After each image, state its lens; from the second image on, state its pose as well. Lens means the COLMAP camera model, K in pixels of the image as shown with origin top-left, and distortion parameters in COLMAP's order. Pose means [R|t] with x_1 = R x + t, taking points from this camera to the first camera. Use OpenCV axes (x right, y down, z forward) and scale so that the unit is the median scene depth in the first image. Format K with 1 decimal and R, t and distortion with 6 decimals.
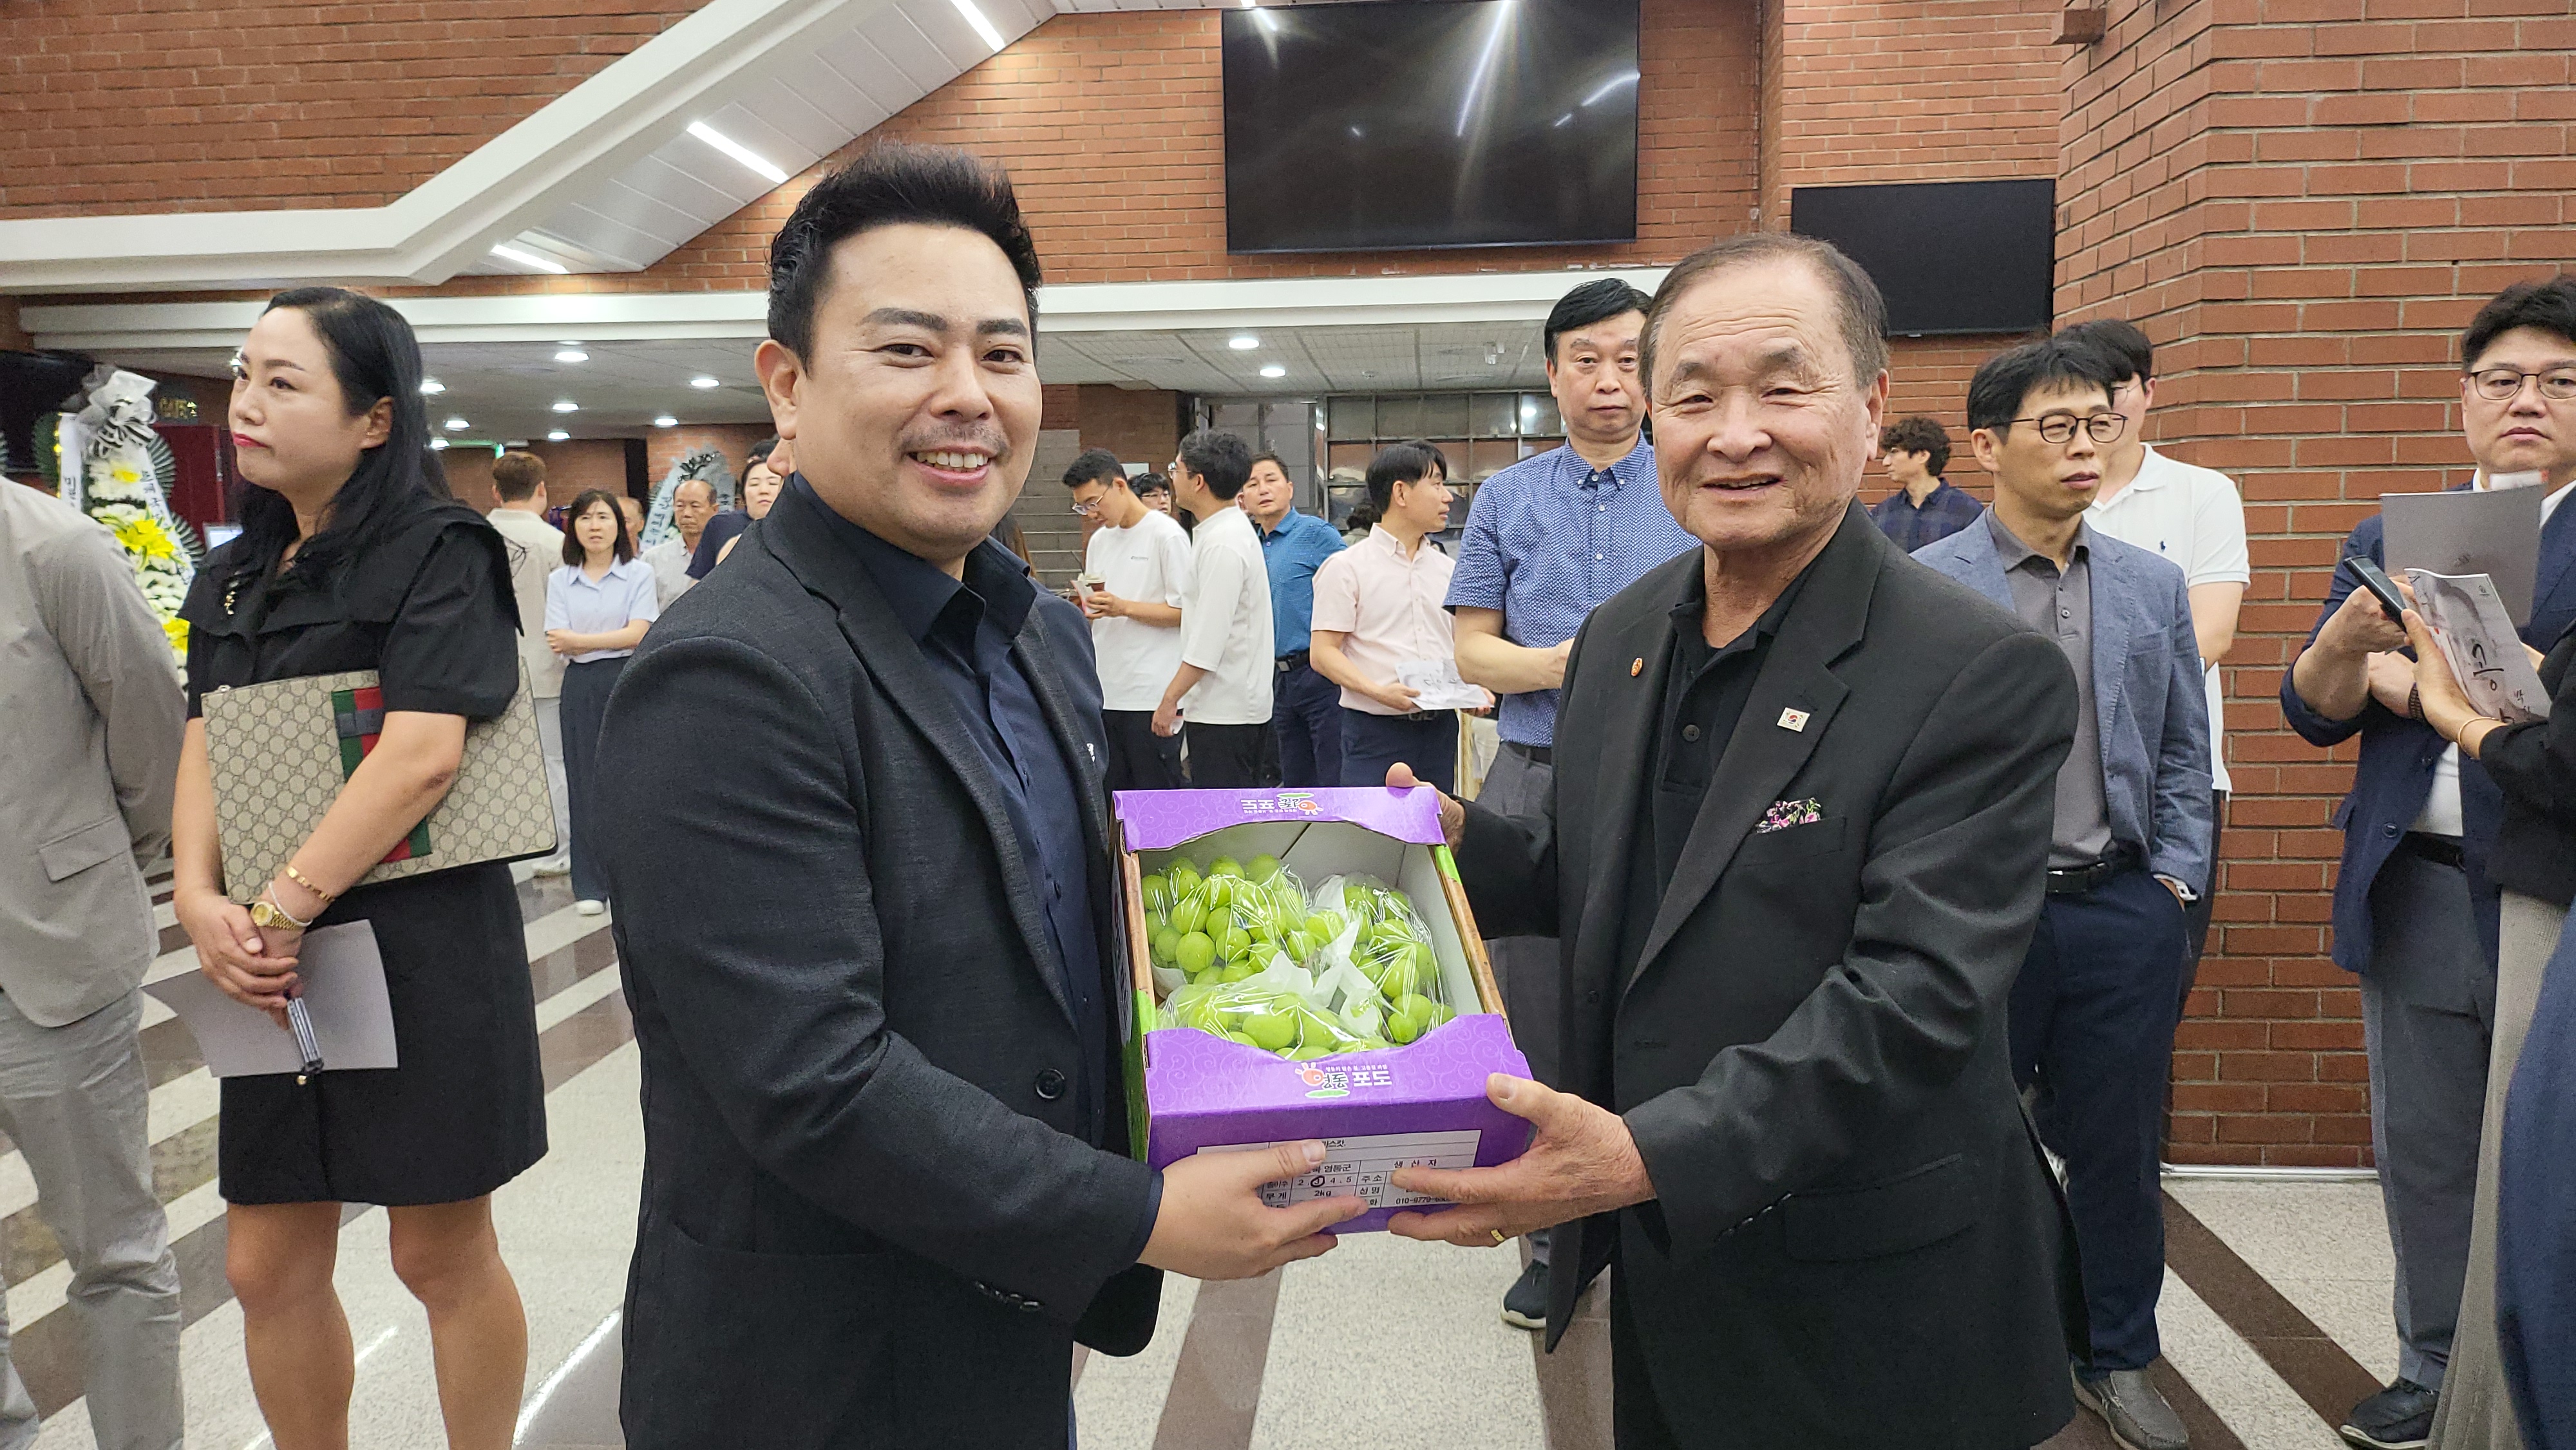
lens RADIAL K [[1810.6, 0, 1288.0], [0, 1810.6, 725.0], [0, 0, 1]] dist [0.014435, -0.002481]
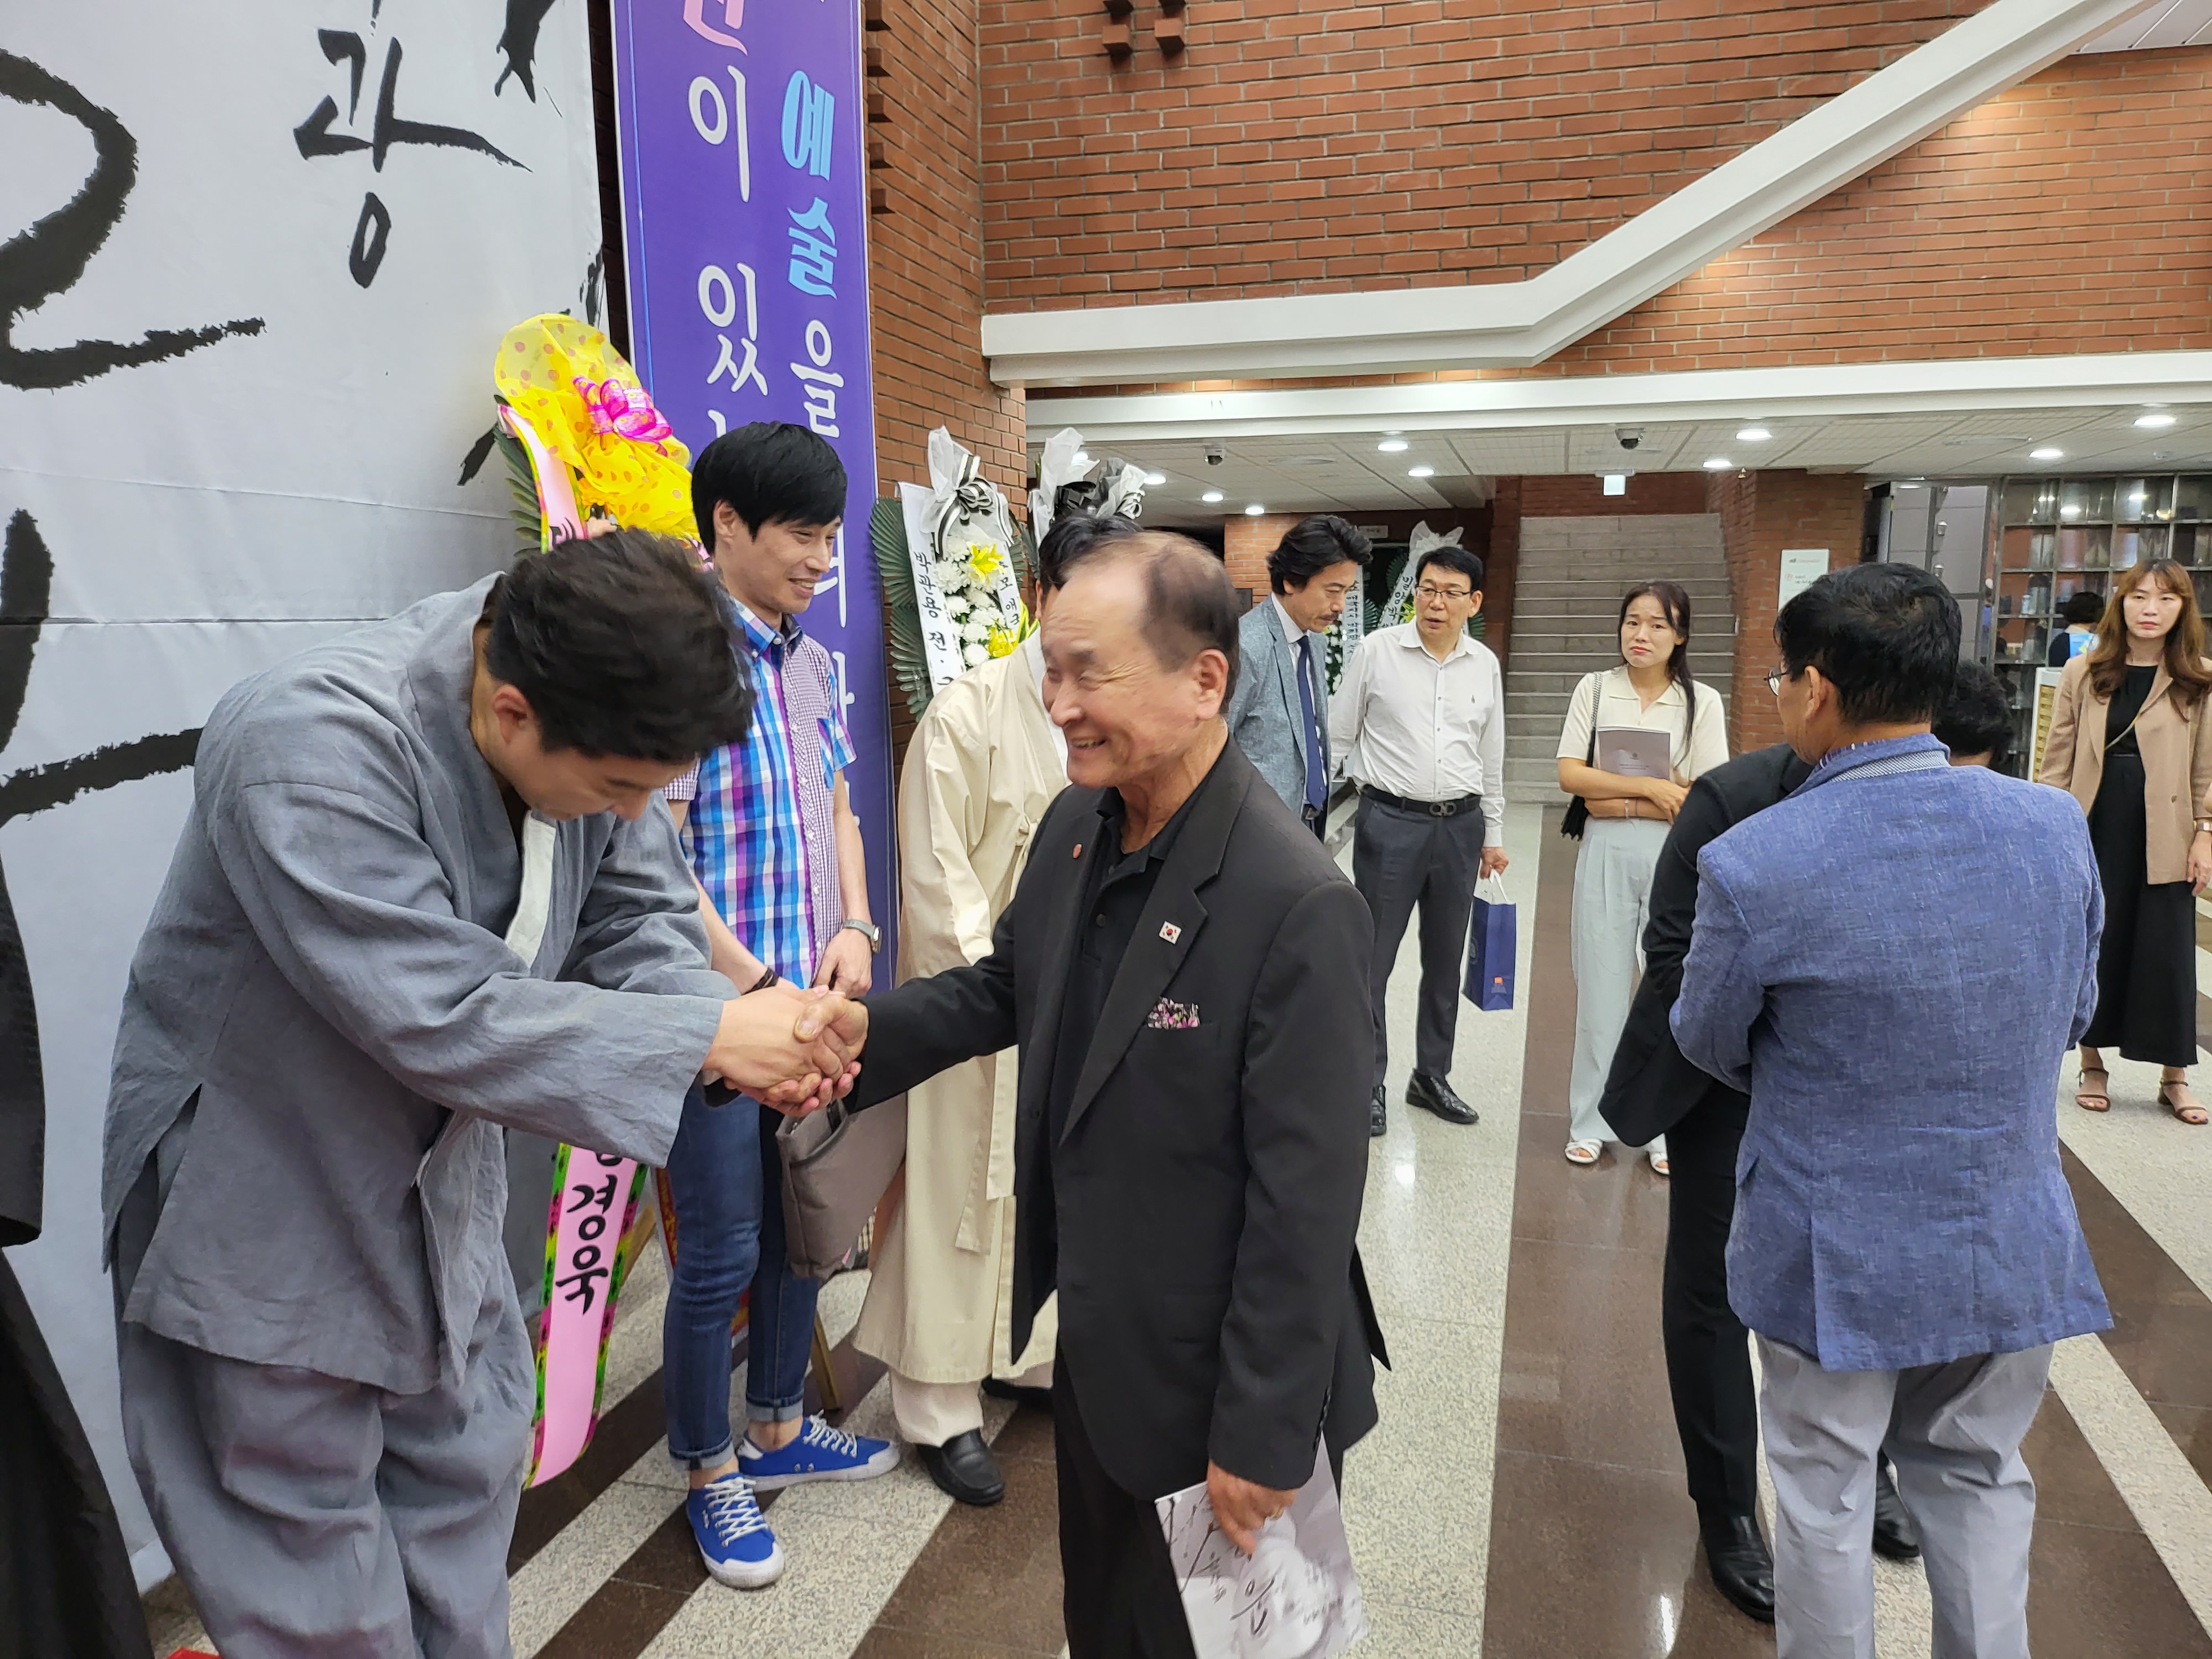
lens RADIAL K [[1573.0, 0, 1160.6], [0, 1573.0, 833.0], [0, 0, 1]] dist [0.056805, -0.057492]
pose [[0.988695, 0.026466, -0.147589, -0.547995], [-0.020715, 0.998970, 0.040367, -0.032620], [0.148505, -0.036854, 0.988225, 0.162670]]
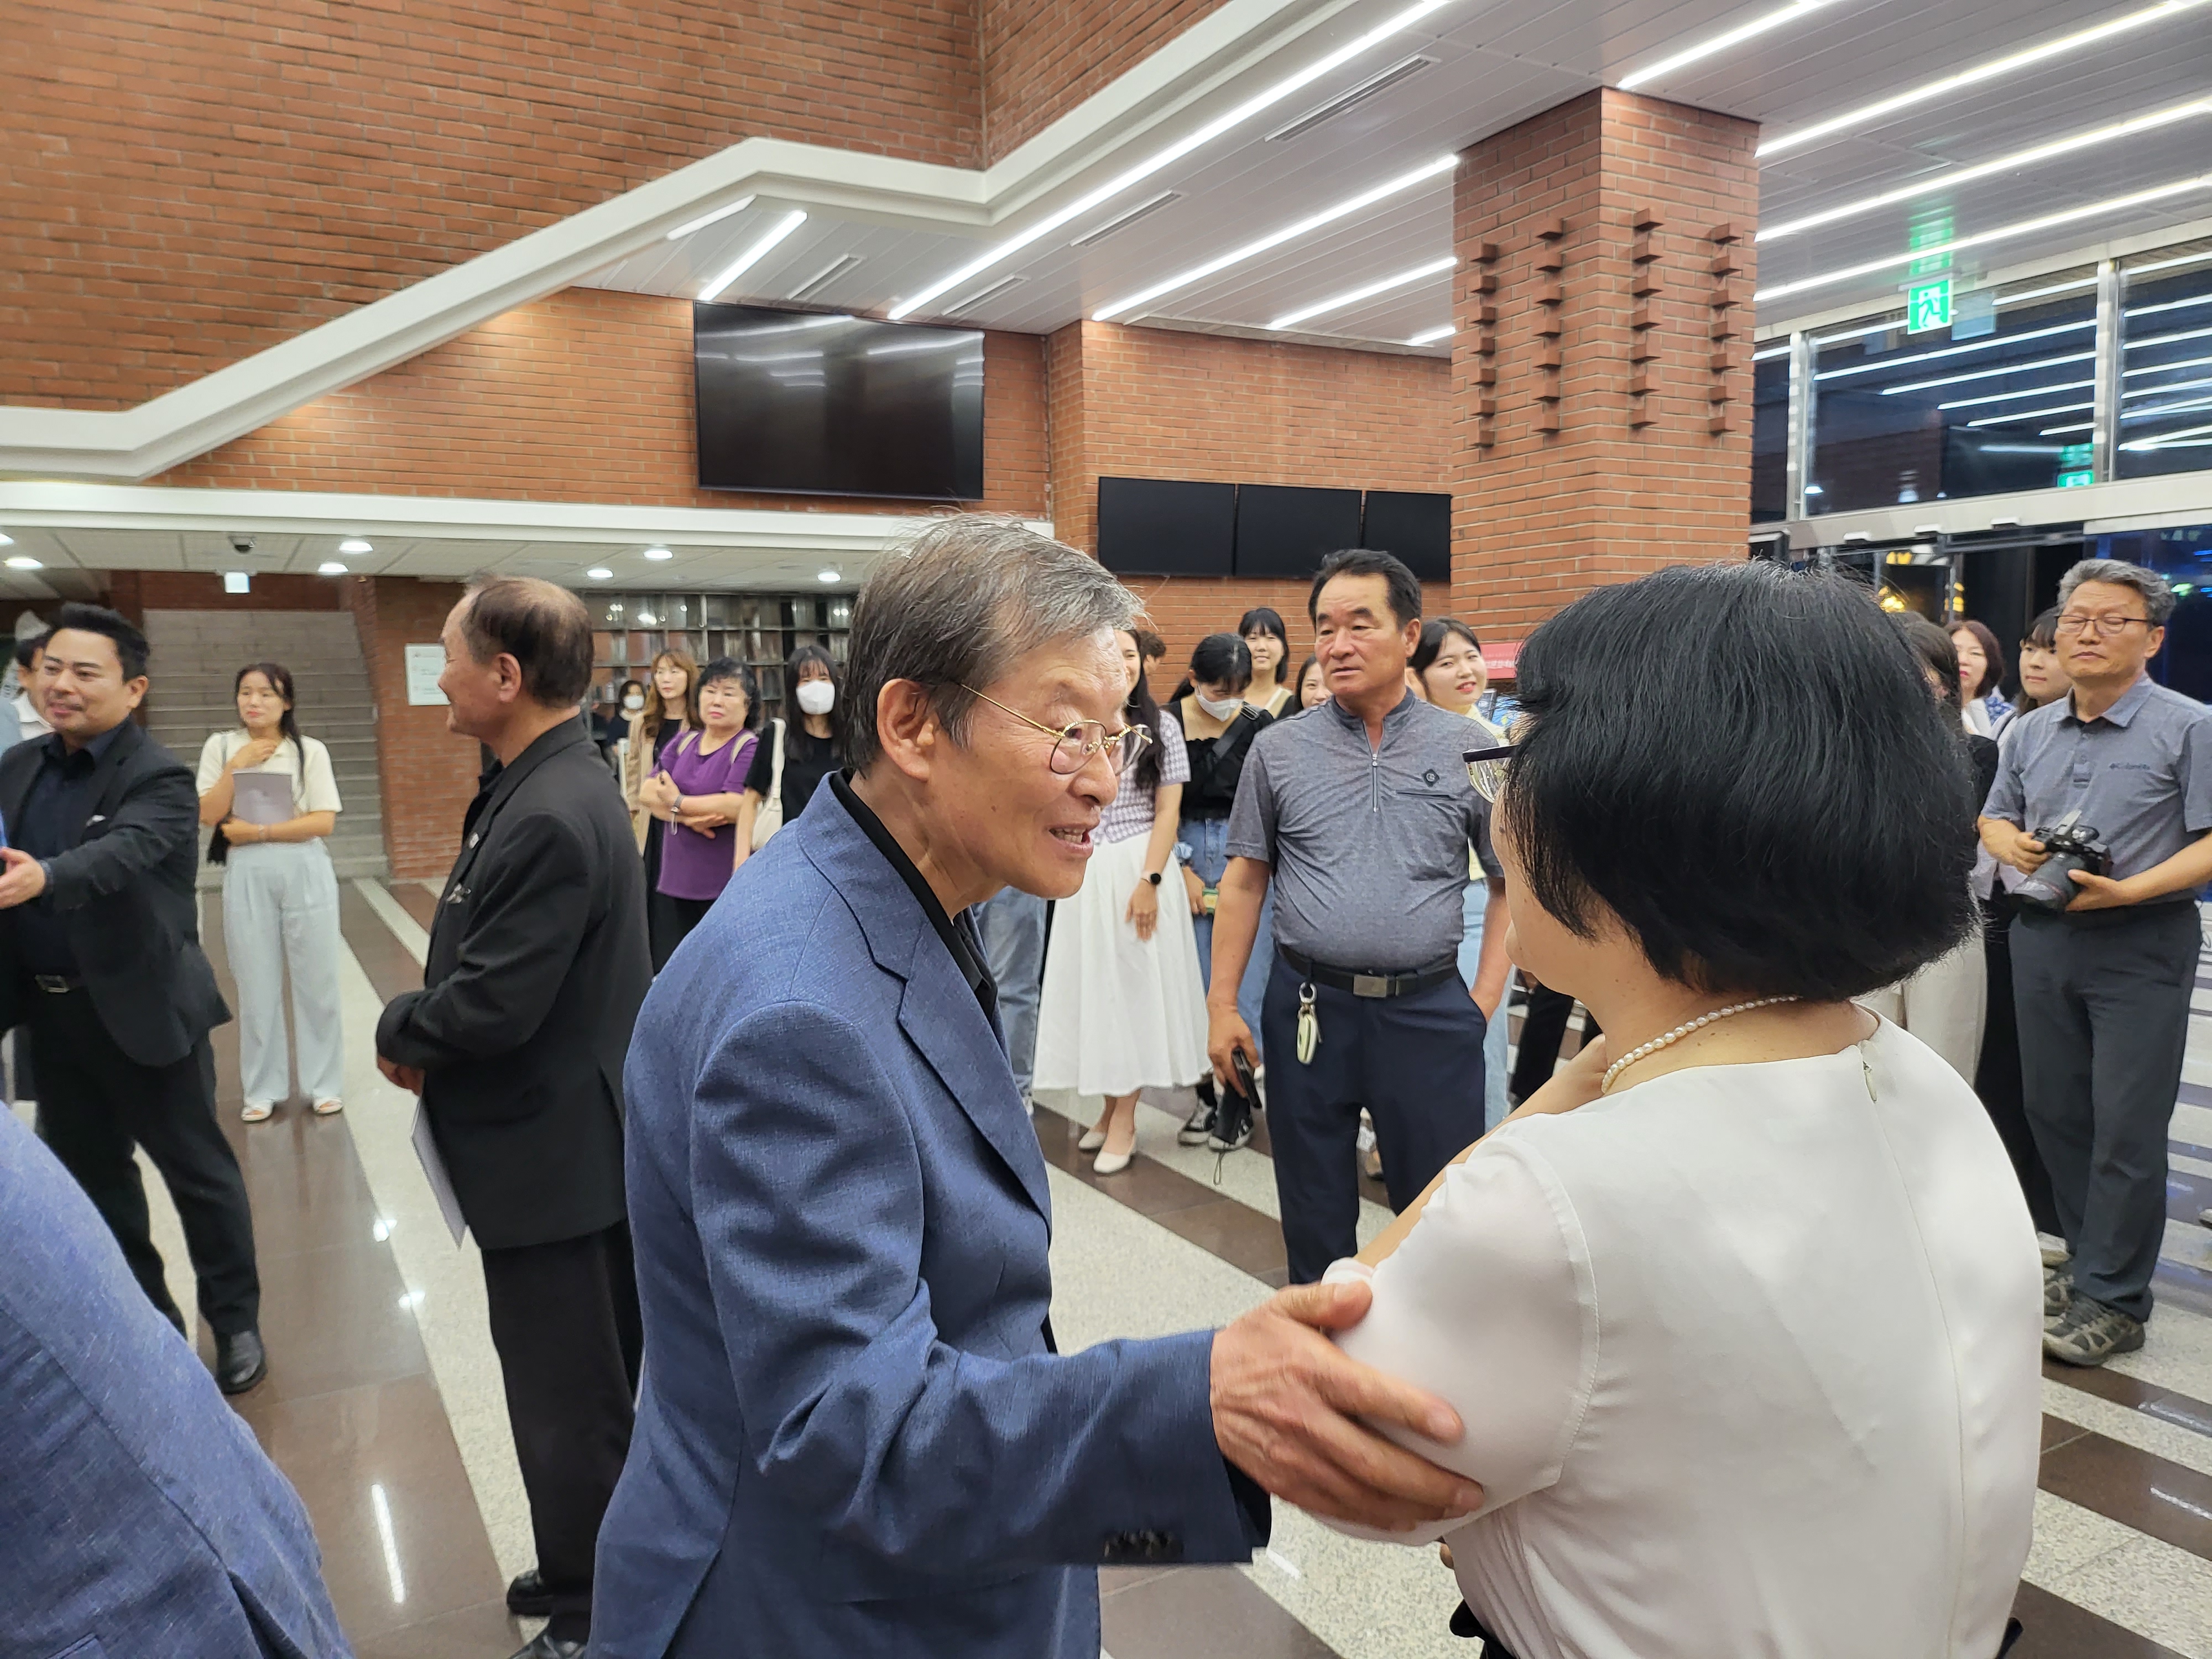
lens RADIAL K [[1577.3, 0, 1112.2], [0, 1577.3, 876.6], [0, 0, 1]] dist [0.026630, -0.038659]
pose [[0.818071, -0.072657, 0.570510, -0.566352], [0.070584, 0.997173, 0.025782, 0.010016], [-0.570770, 0.019177, 0.820886, -0.112521]]
